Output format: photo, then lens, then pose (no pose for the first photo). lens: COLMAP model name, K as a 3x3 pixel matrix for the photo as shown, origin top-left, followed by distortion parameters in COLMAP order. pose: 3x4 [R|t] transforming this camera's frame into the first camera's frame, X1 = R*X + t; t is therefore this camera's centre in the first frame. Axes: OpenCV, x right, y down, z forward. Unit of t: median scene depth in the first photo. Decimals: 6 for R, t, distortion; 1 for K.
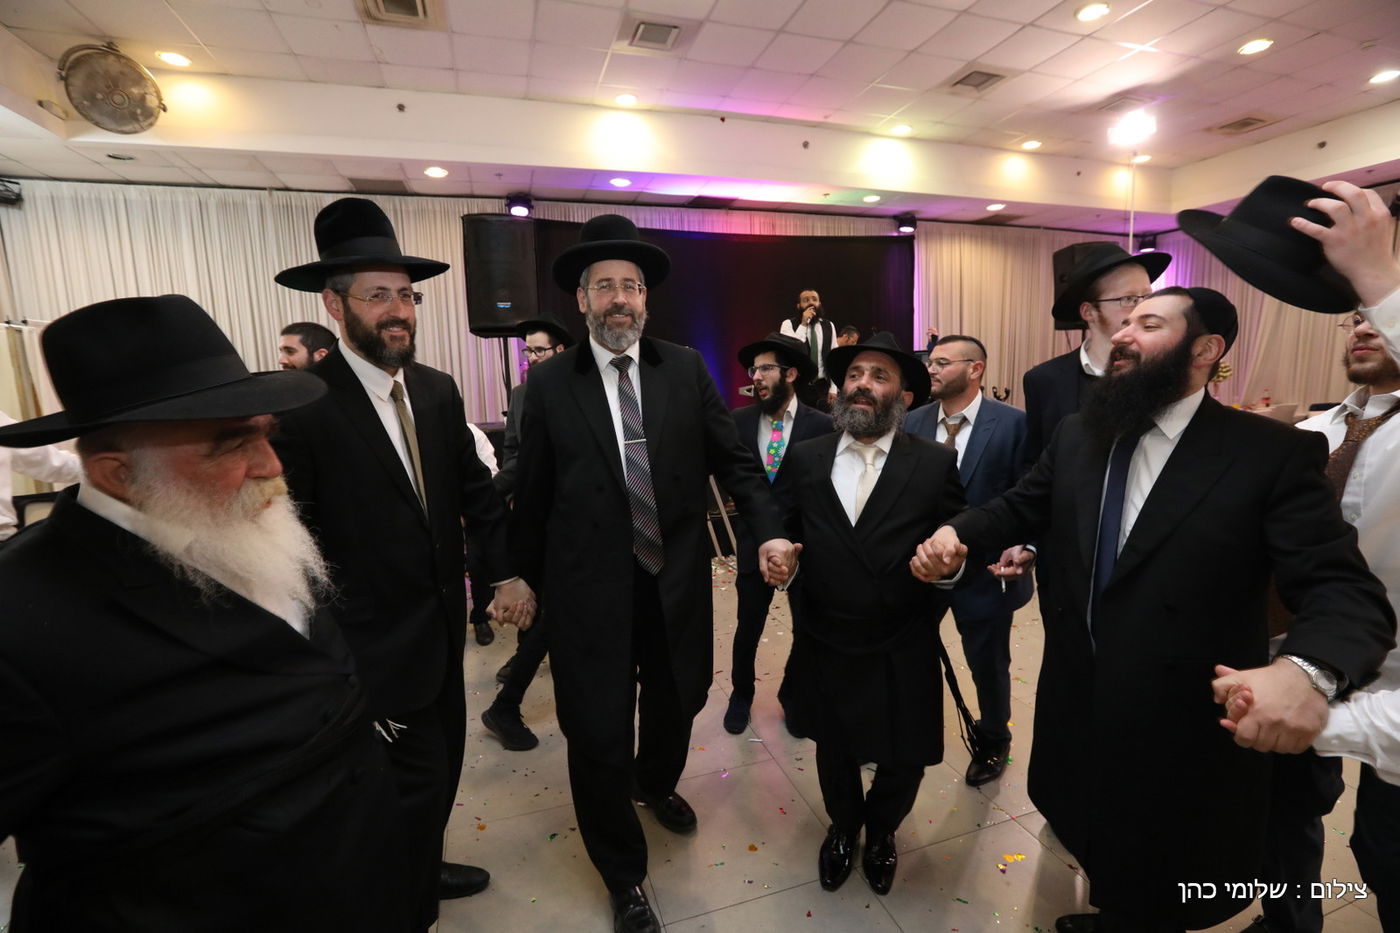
lens RADIAL K [[632.3, 0, 700.4], [0, 632.3, 456.7], [0, 0, 1]] dist [-0.037644, 0.010686]
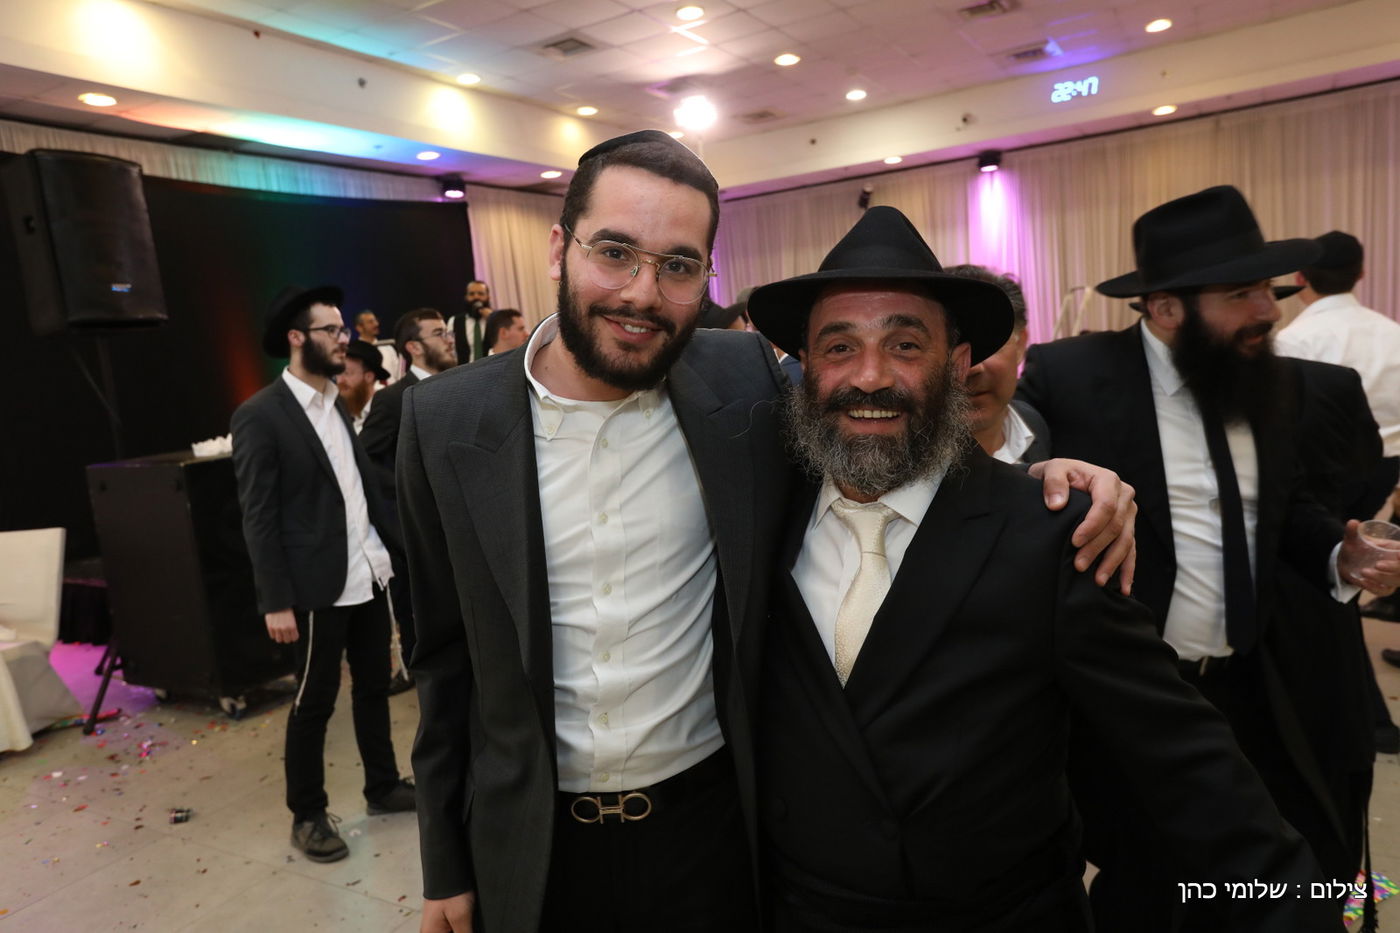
lens RADIAL K [[933.5, 0, 701.3], [0, 933.5, 471.0], [0, 0, 1]] dist [0.004160, 0.020709]
pose [[0.748929, -0.129265, 0.649919, -0.327789], [0.156586, 0.987535, 0.015974, 0.025997], [-0.643883, 0.089805, 0.759835, -0.111561]]
